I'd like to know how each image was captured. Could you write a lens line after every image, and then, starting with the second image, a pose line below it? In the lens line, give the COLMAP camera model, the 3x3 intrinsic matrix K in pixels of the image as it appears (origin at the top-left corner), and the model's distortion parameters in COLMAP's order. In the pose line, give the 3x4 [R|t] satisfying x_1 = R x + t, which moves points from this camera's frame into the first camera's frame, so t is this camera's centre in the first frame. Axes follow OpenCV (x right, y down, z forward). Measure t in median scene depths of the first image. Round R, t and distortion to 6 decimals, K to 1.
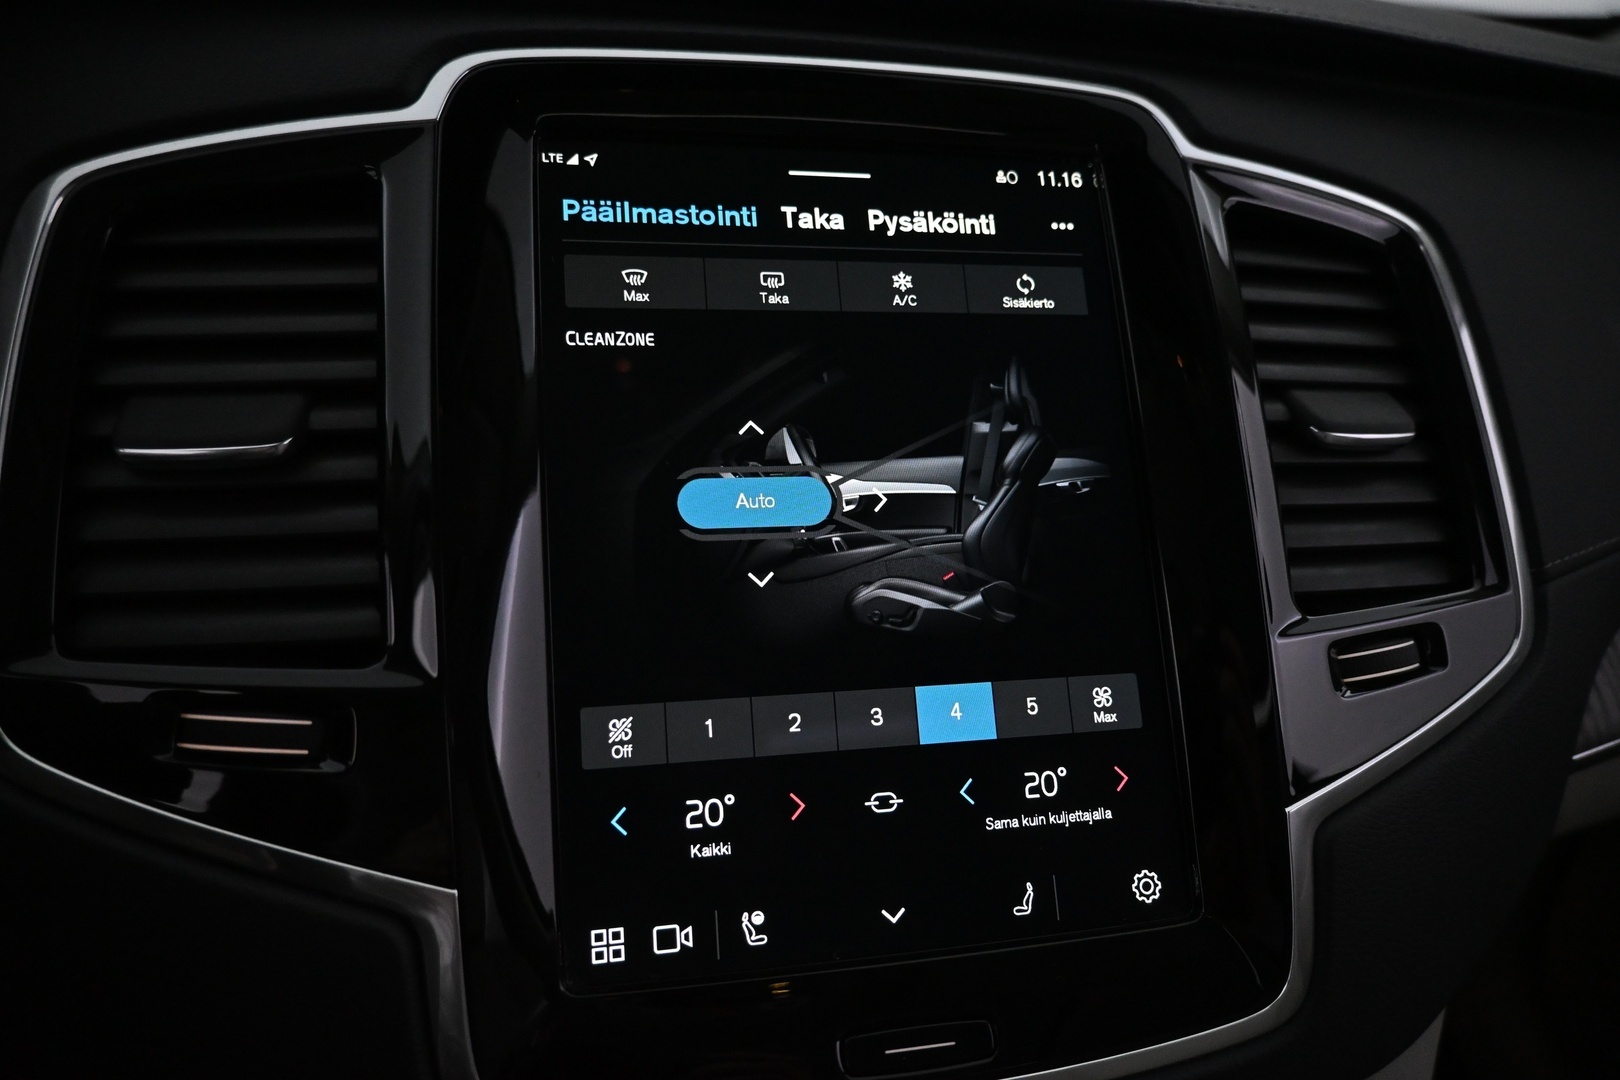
lens RADIAL K [[1102.7, 0, 803.7], [0, 1102.7, 524.3], [0, 0, 1]] dist [-0.000757, -0.007866]
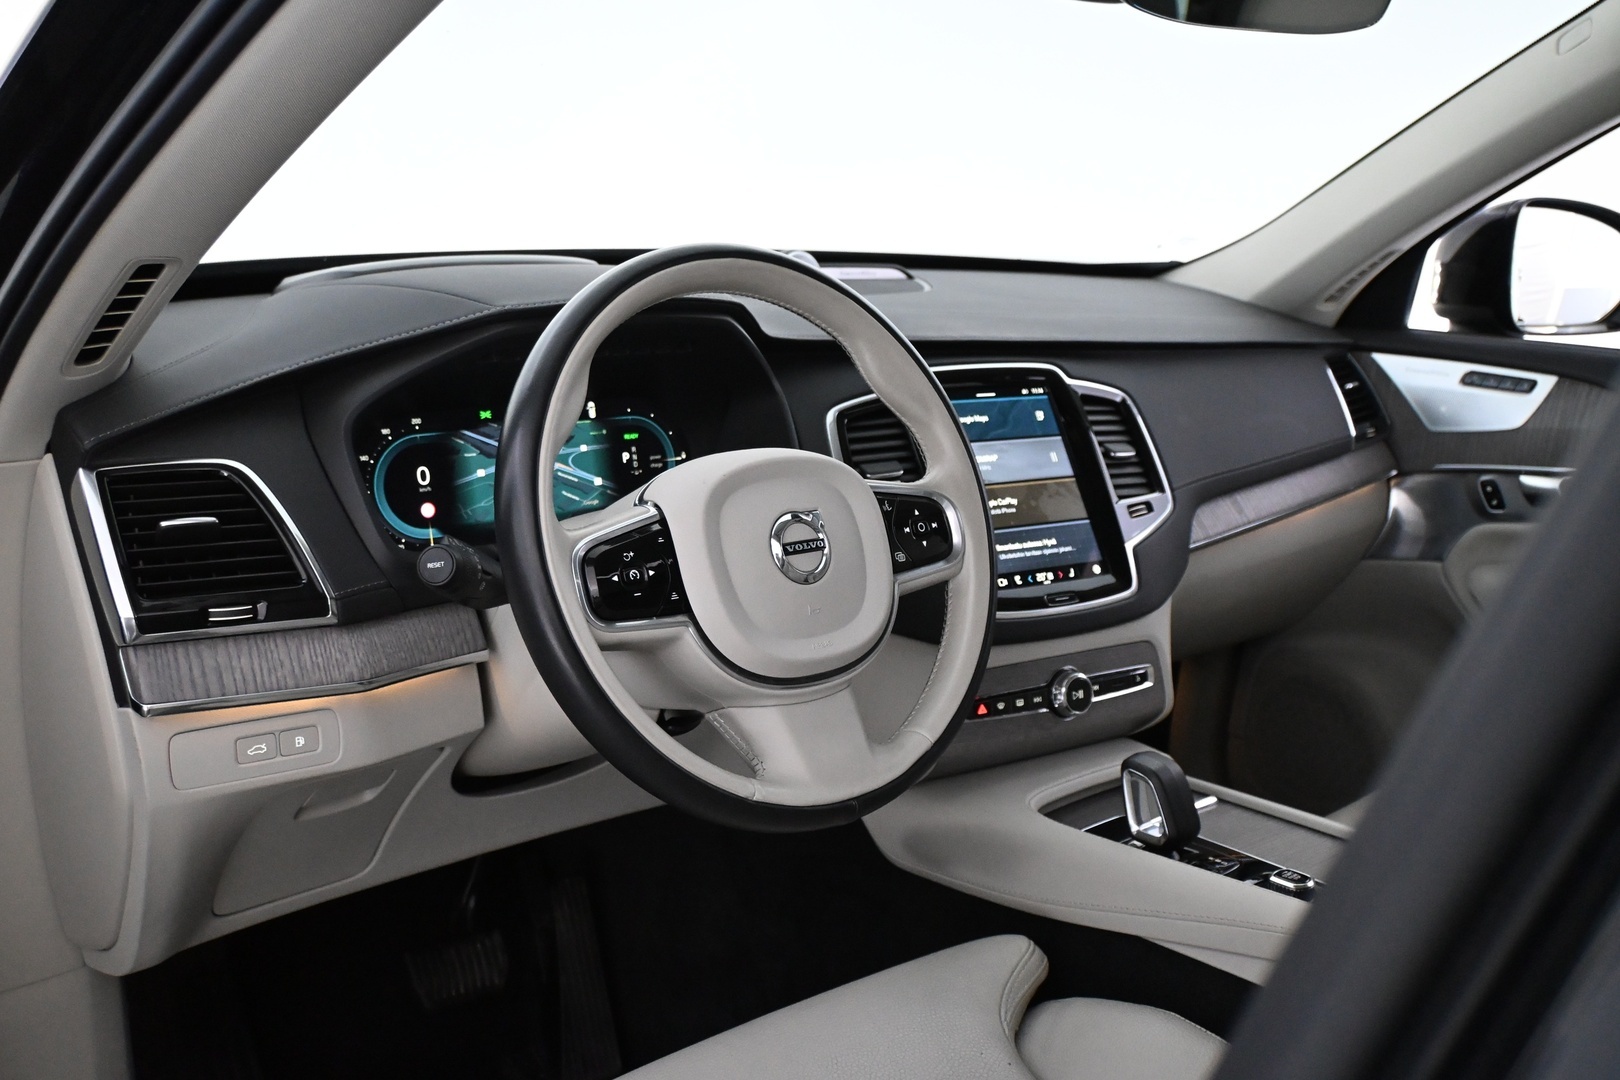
lens RADIAL K [[1518.7, 0, 813.3], [0, 1518.7, 530.7], [0, 0, 1]] dist [0.000956, 0.000000]
pose [[0.937110, -0.097096, 0.335258, -2.416624], [0.140465, 0.984224, -0.107577, 0.631833], [-0.319523, 0.147903, 0.935964, -3.727414]]
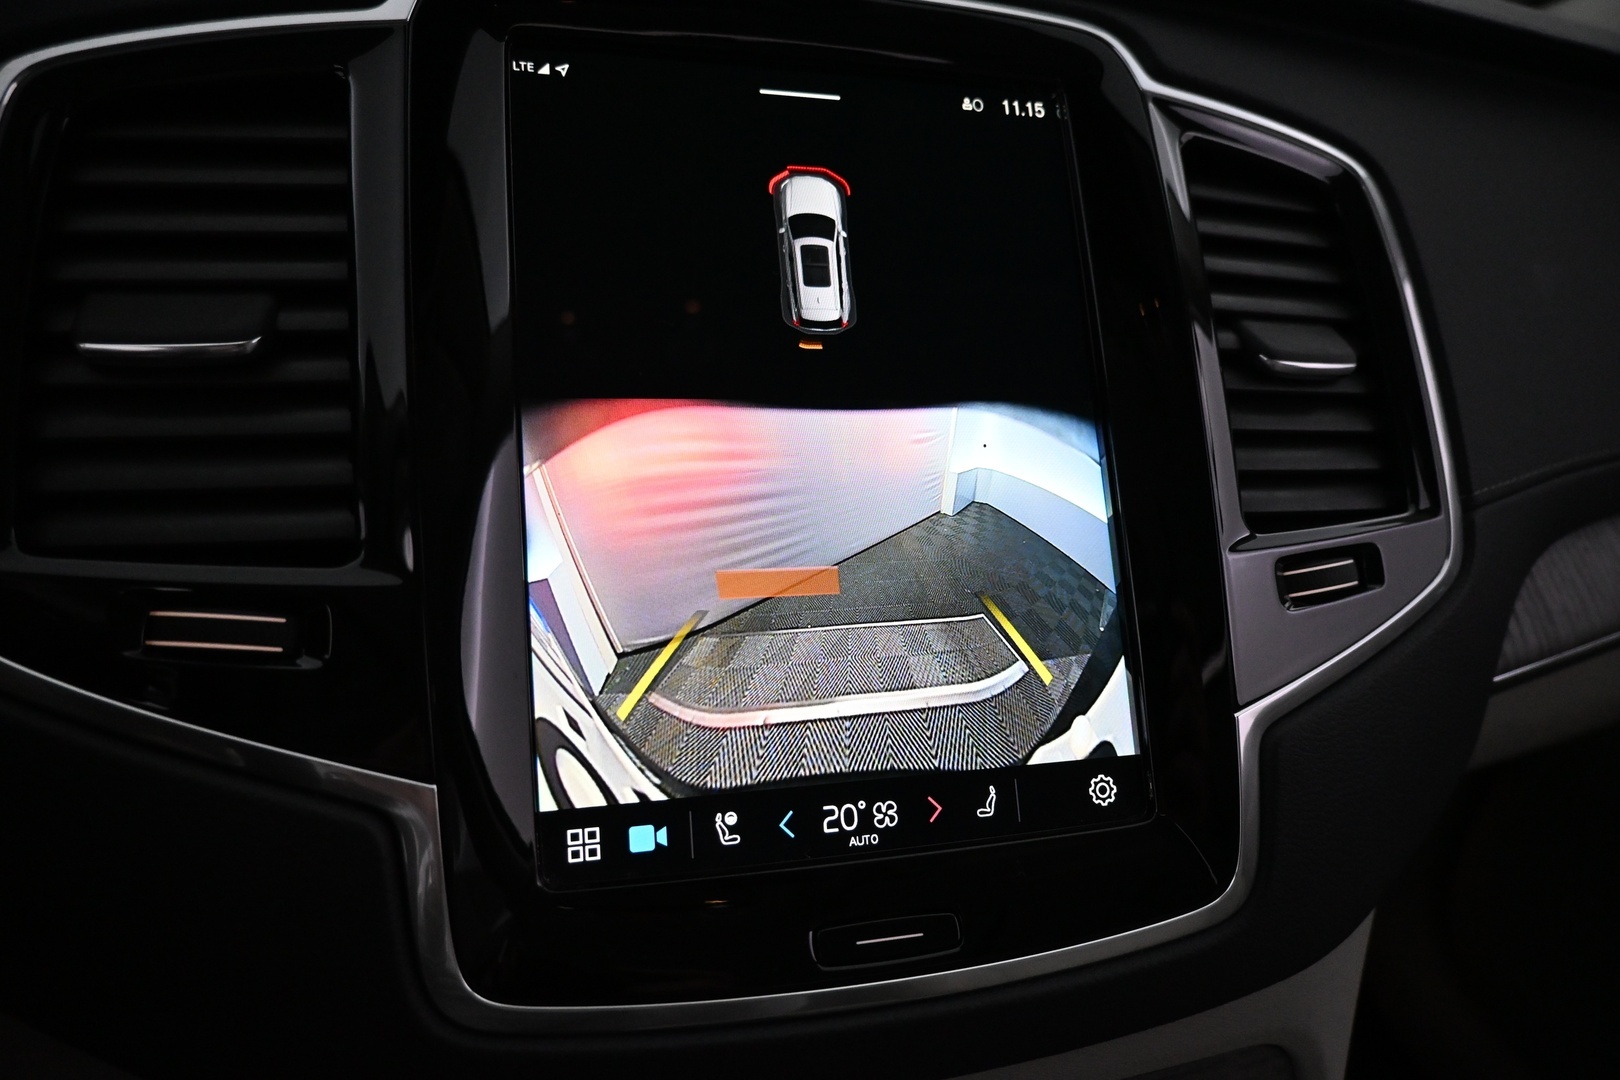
lens RADIAL K [[1102.7, 0, 802.3], [0, 1102.7, 529.5], [0, 0, 1]] dist [-0.000757, -0.007866]
pose [[0.998067, 0.005368, 0.061917, -0.037364], [-0.006736, 0.999737, 0.021901, 0.061990], [-0.061783, -0.022275, 0.997841, -0.014114]]
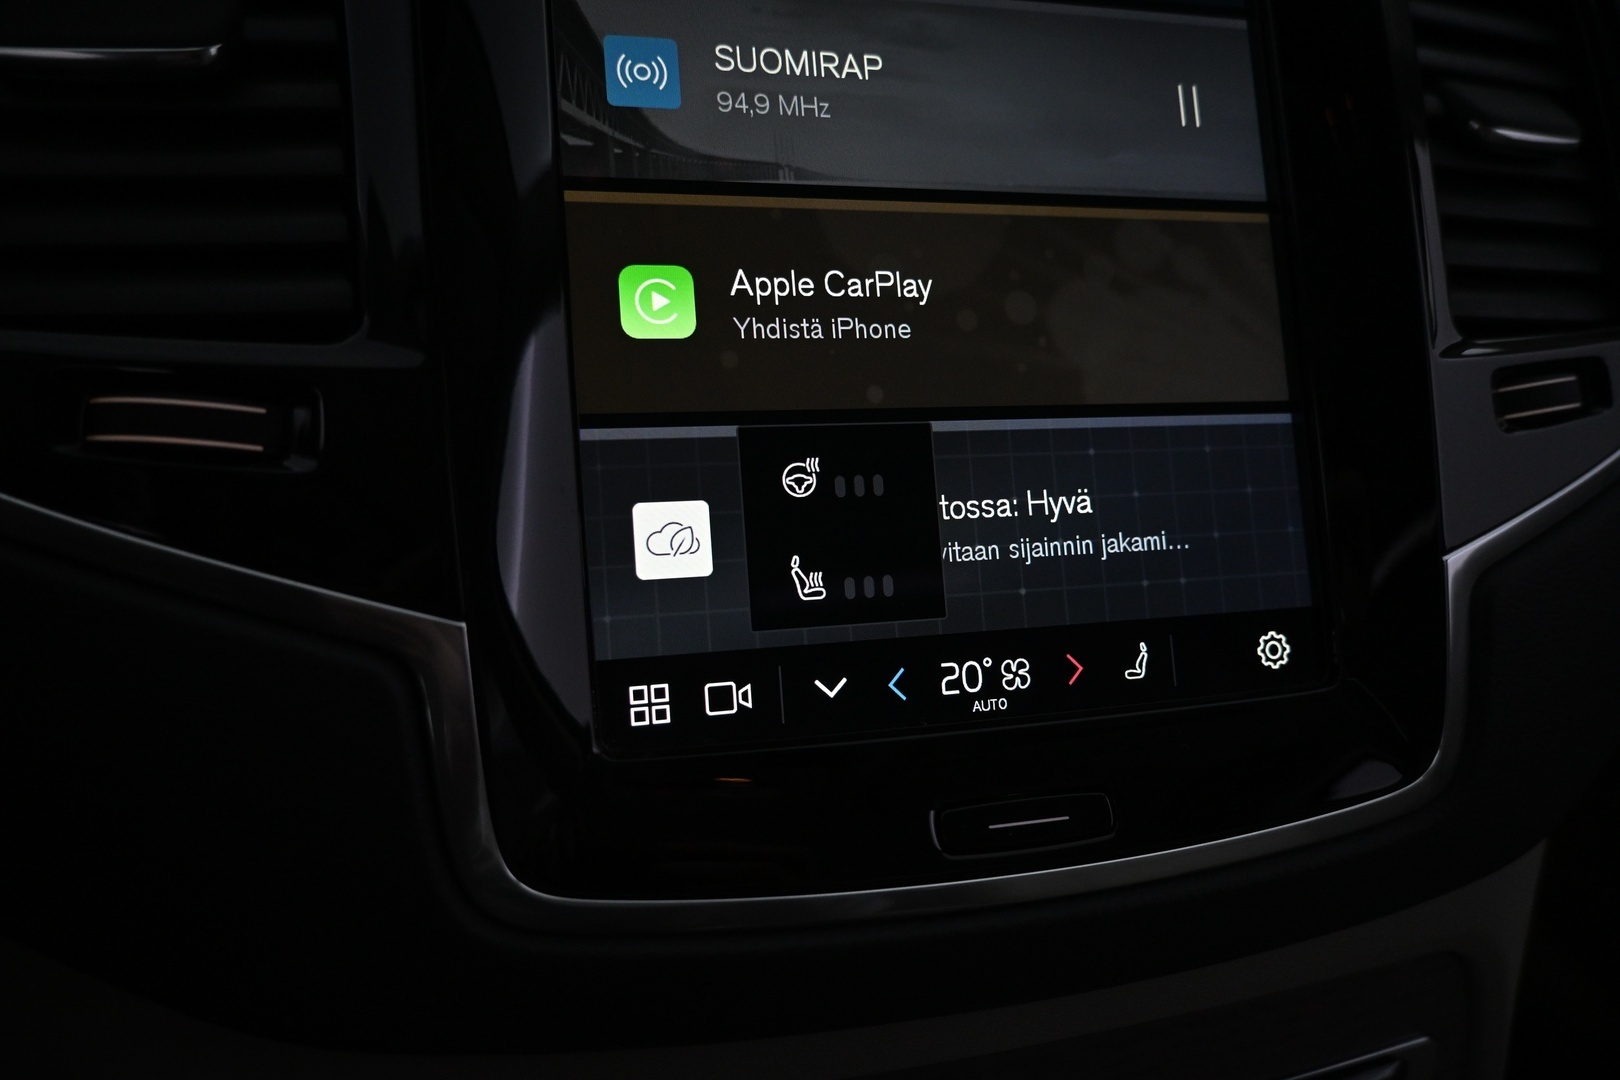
lens RADIAL K [[1102.7, 0, 789.8], [0, 1102.7, 532.2], [0, 0, 1]] dist [-0.000757, -0.007866]
pose [[0.998875, 0.003556, 0.047290, -0.101839], [-0.008434, 0.994609, 0.103355, 0.153713], [-0.046667, -0.103637, 0.993520, 0.183129]]
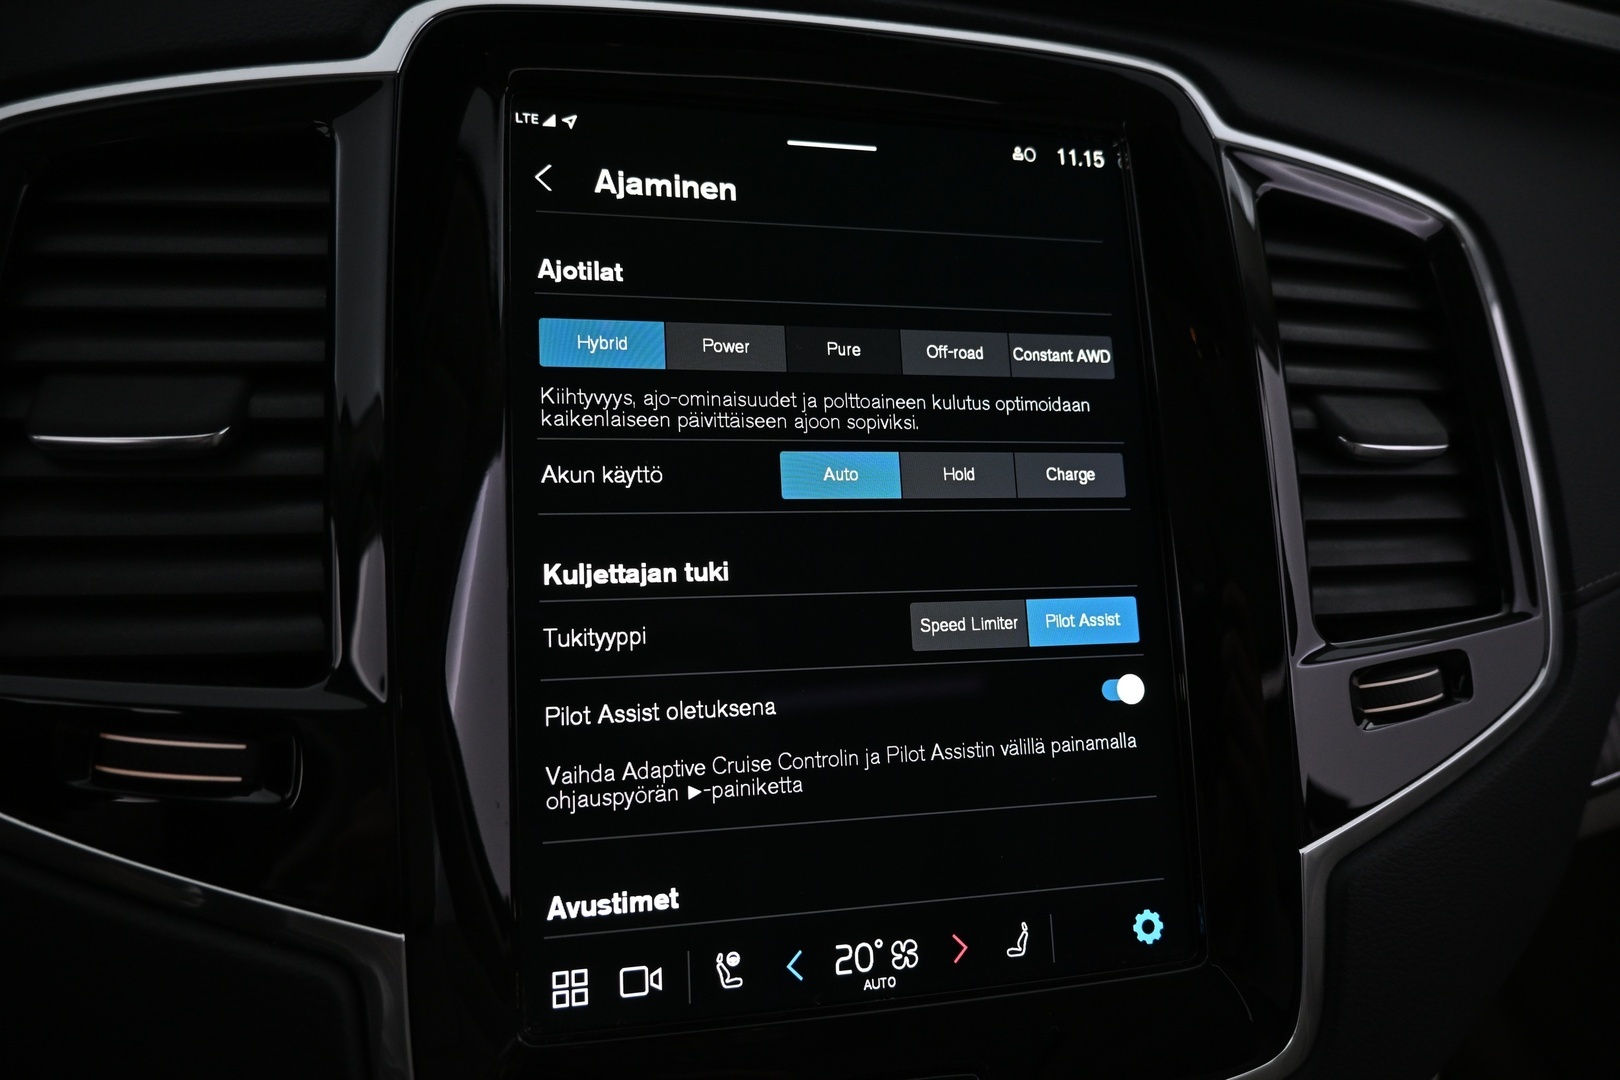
lens RADIAL K [[1102.7, 0, 803.6], [0, 1102.7, 524.9], [0, 0, 1]] dist [-0.000757, -0.007866]
pose [[0.999475, 0.027202, 0.017611, -0.008160], [-0.027914, 0.998746, 0.041572, -0.044280], [-0.016458, -0.042042, 0.998980, 0.081406]]
